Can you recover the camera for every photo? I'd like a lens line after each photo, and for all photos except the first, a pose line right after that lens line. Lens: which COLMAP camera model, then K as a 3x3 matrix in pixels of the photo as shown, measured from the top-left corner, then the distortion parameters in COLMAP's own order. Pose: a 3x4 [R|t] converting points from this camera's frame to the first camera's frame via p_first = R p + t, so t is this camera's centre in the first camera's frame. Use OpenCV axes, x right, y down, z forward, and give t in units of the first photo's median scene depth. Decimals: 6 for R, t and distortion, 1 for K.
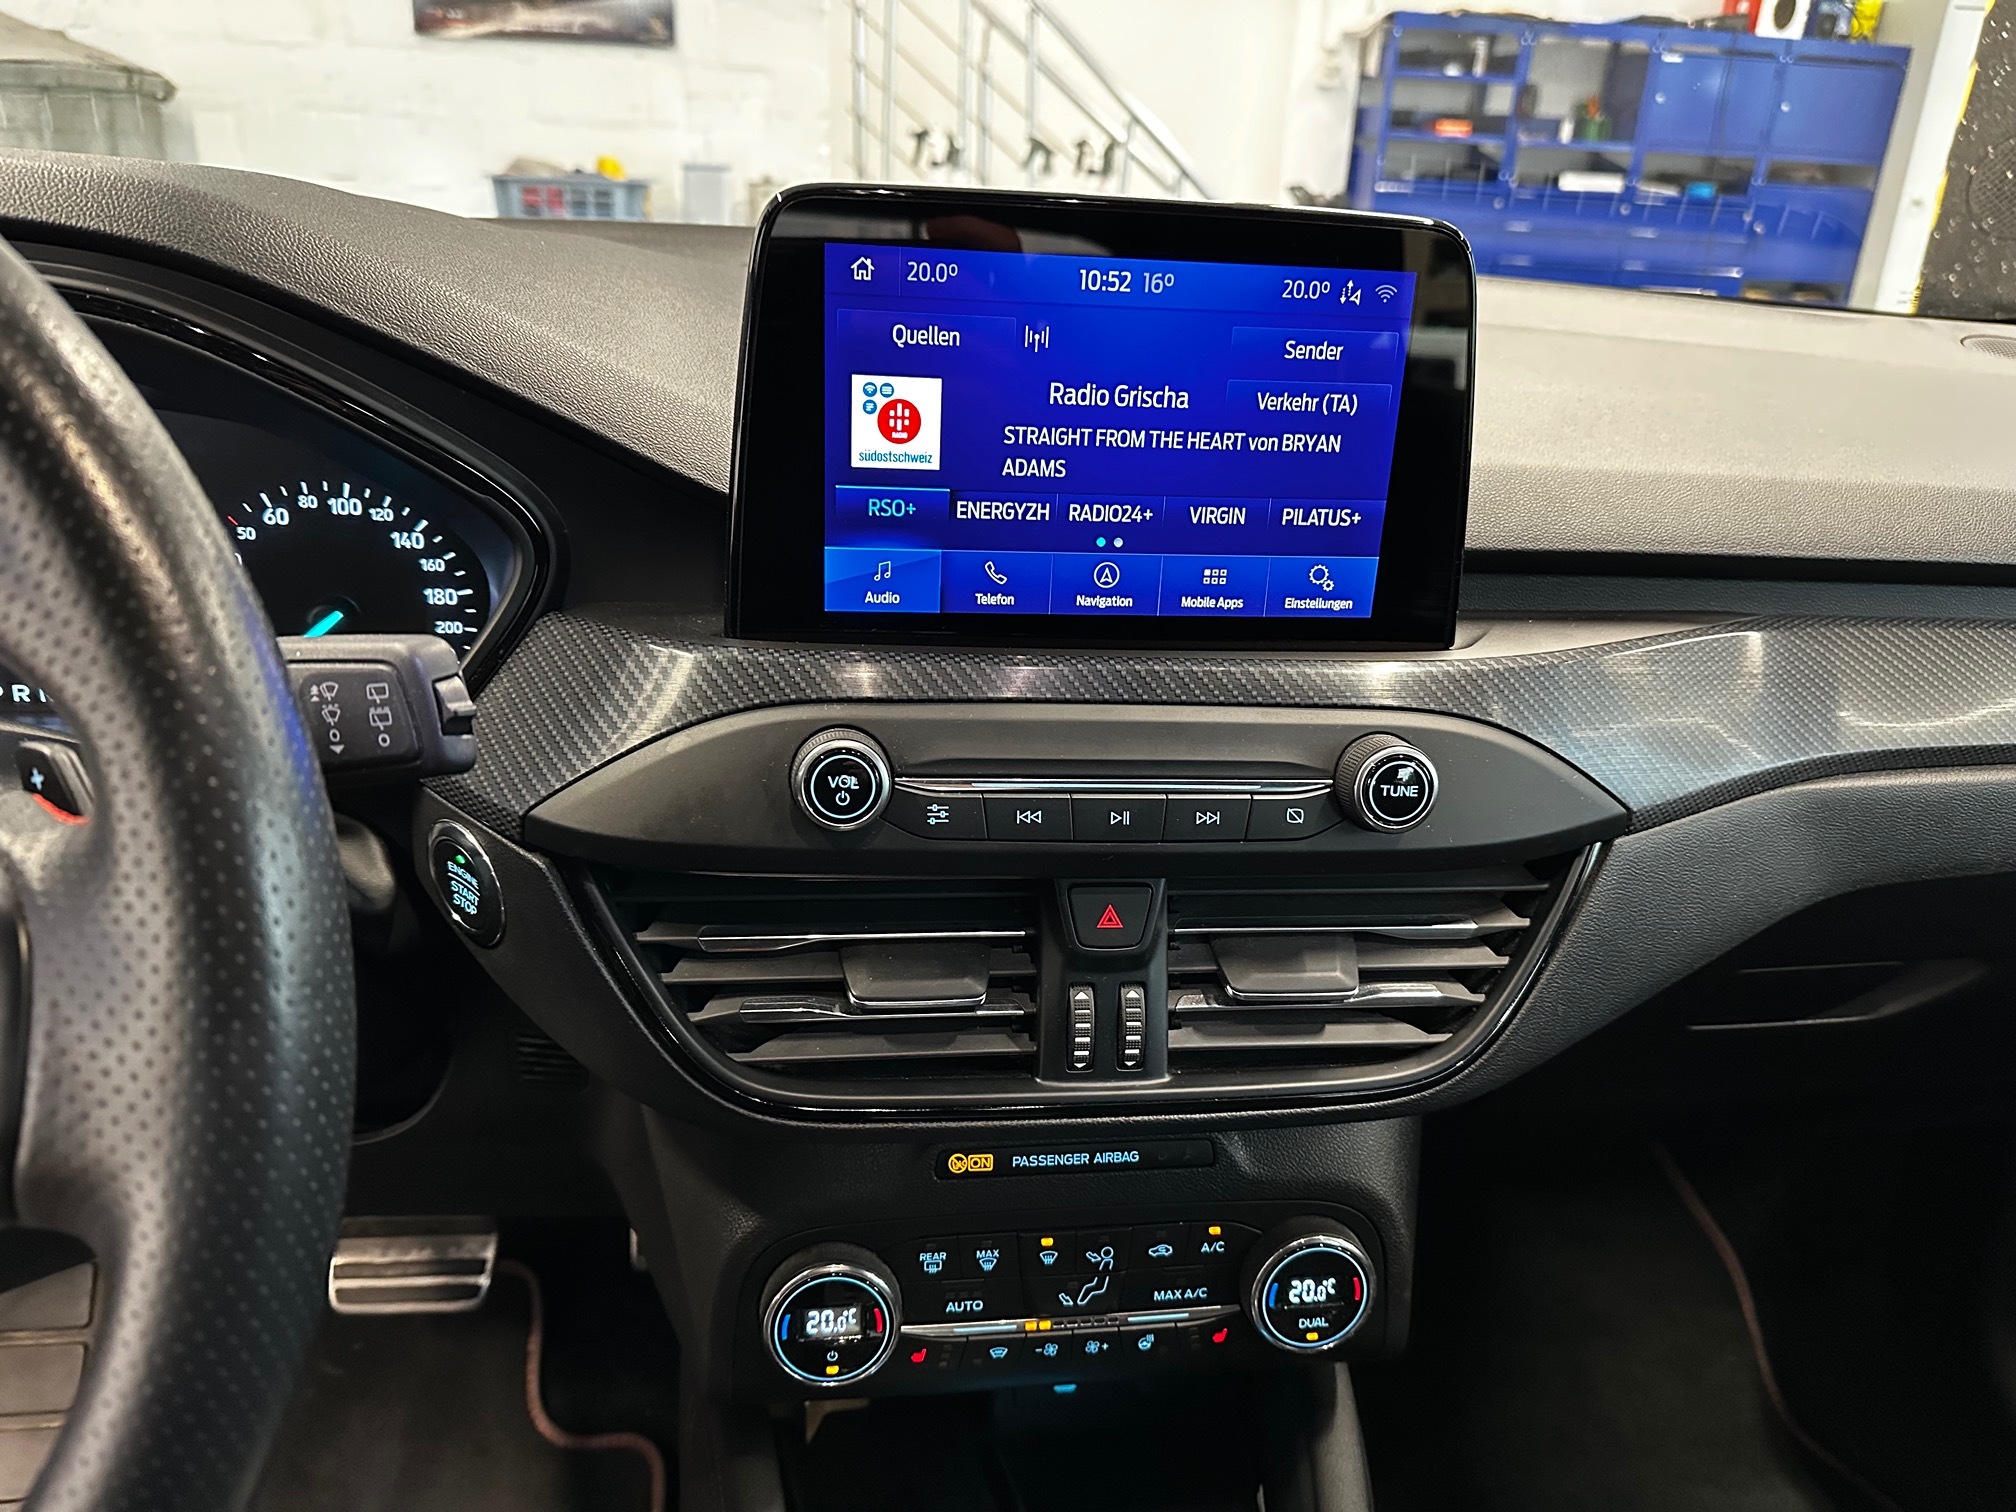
lens RADIAL K [[1419.2, 0, 1007.8], [0, 1419.2, 751.7], [0, 0, 1]] dist [0.062742, -0.086760]
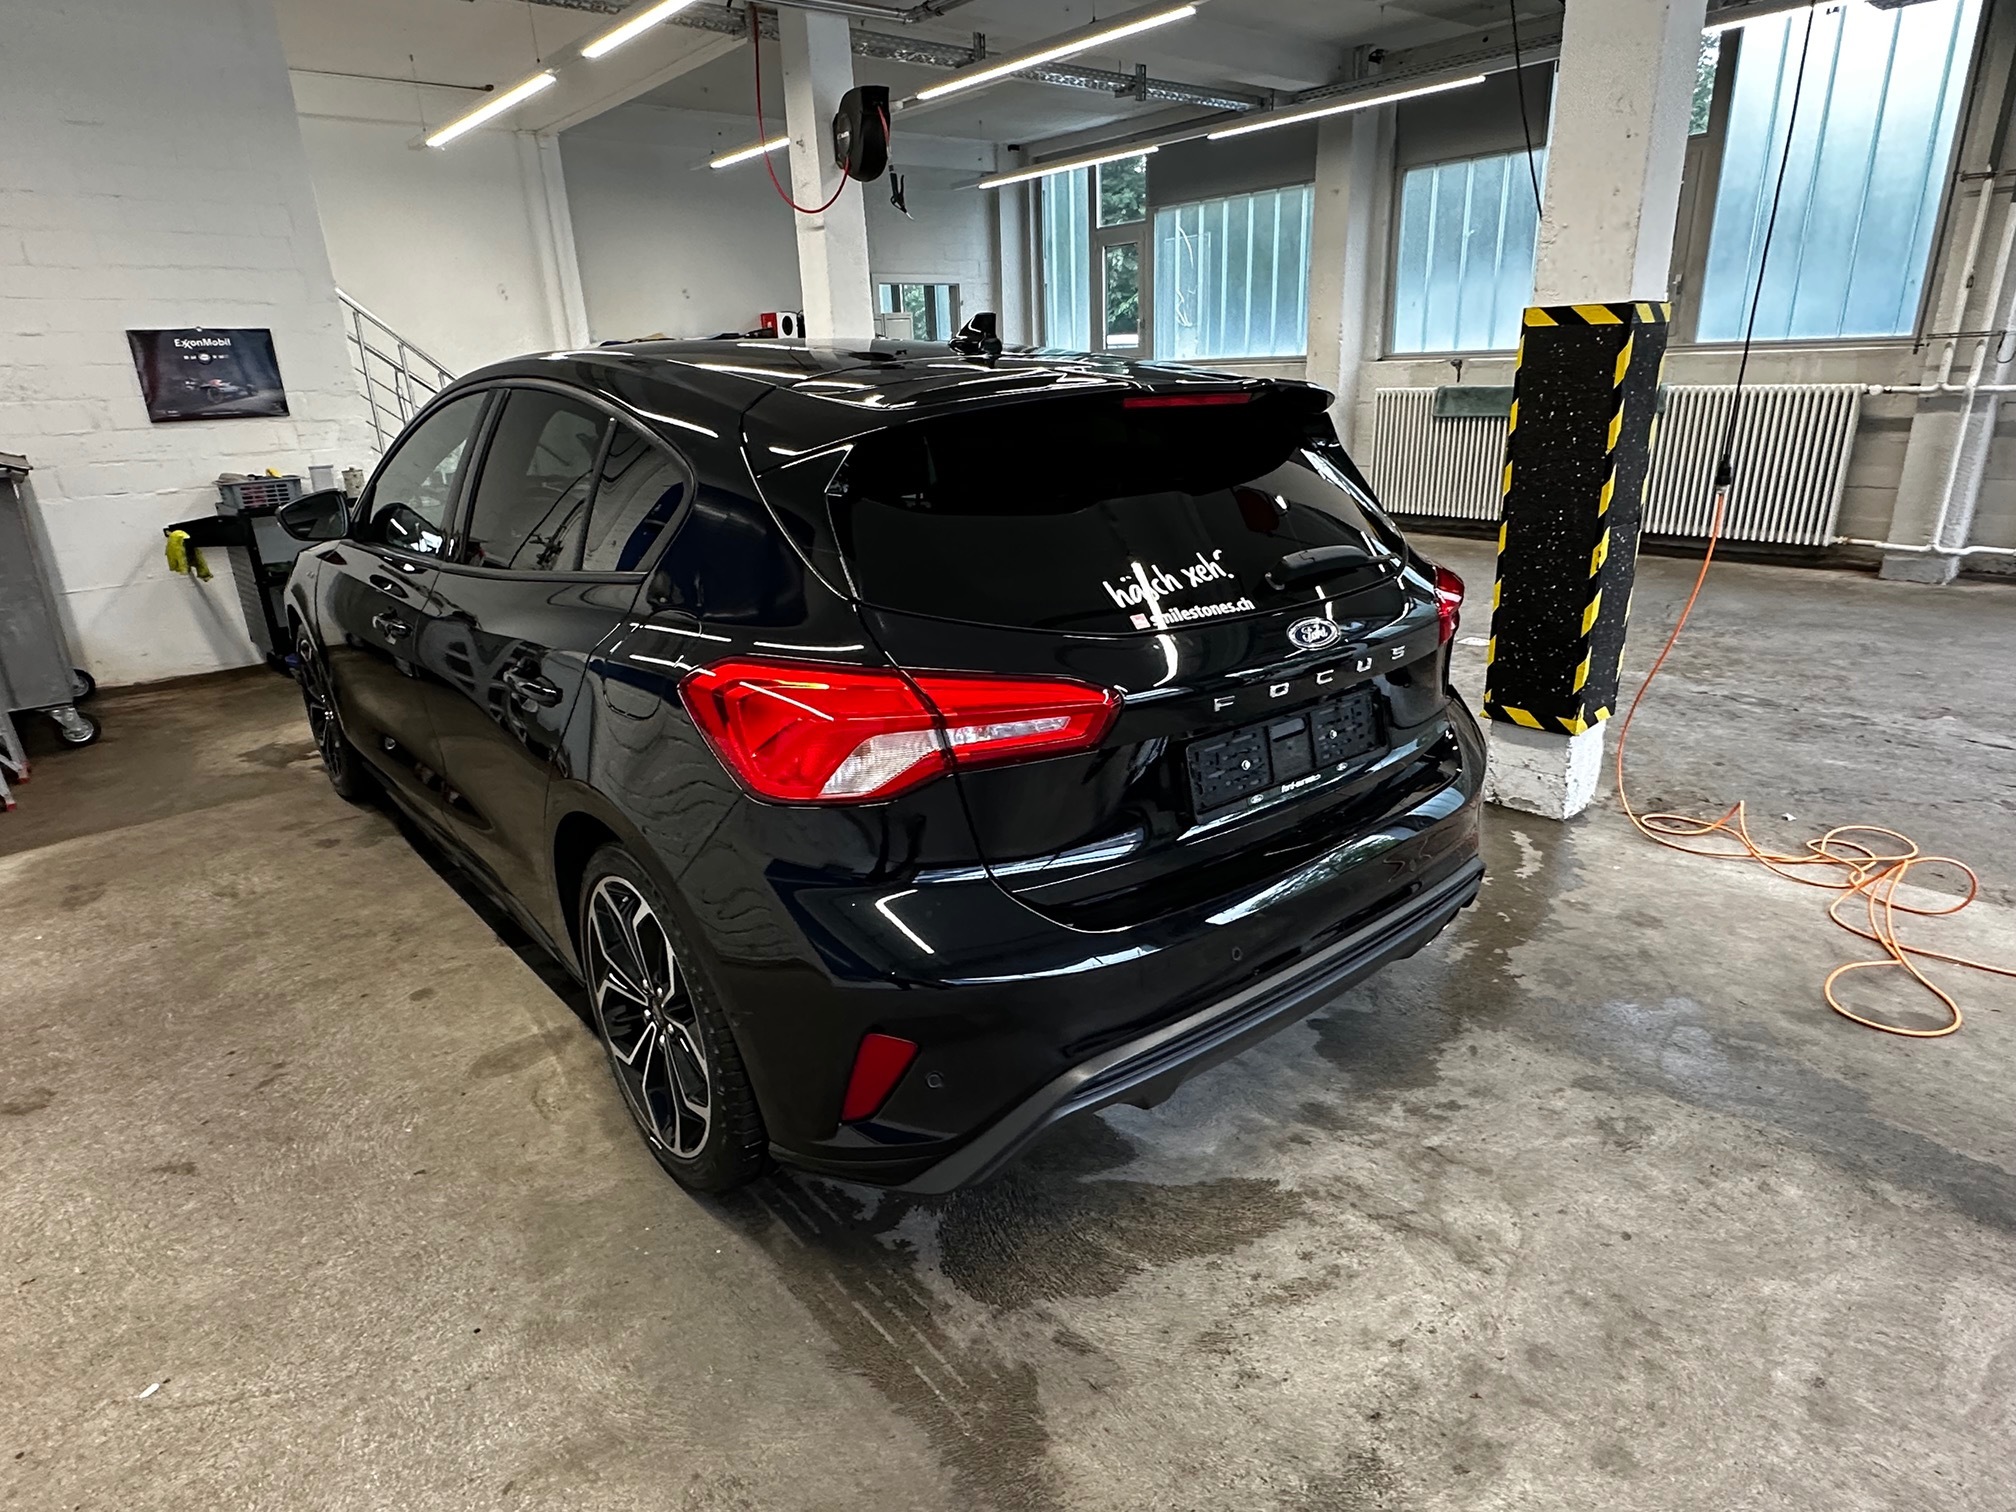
lens RADIAL K [[1104.6, 0, 1027.4], [0, 1104.6, 791.5], [0, 0, 1]] dist [-0.007972, 0.001619]
pose [[0.828816, -0.262130, 0.494319, -1.750423], [0.268655, 0.961405, 0.059370, 1.656154], [-0.490804, 0.083595, 0.867251, -6.047223]]
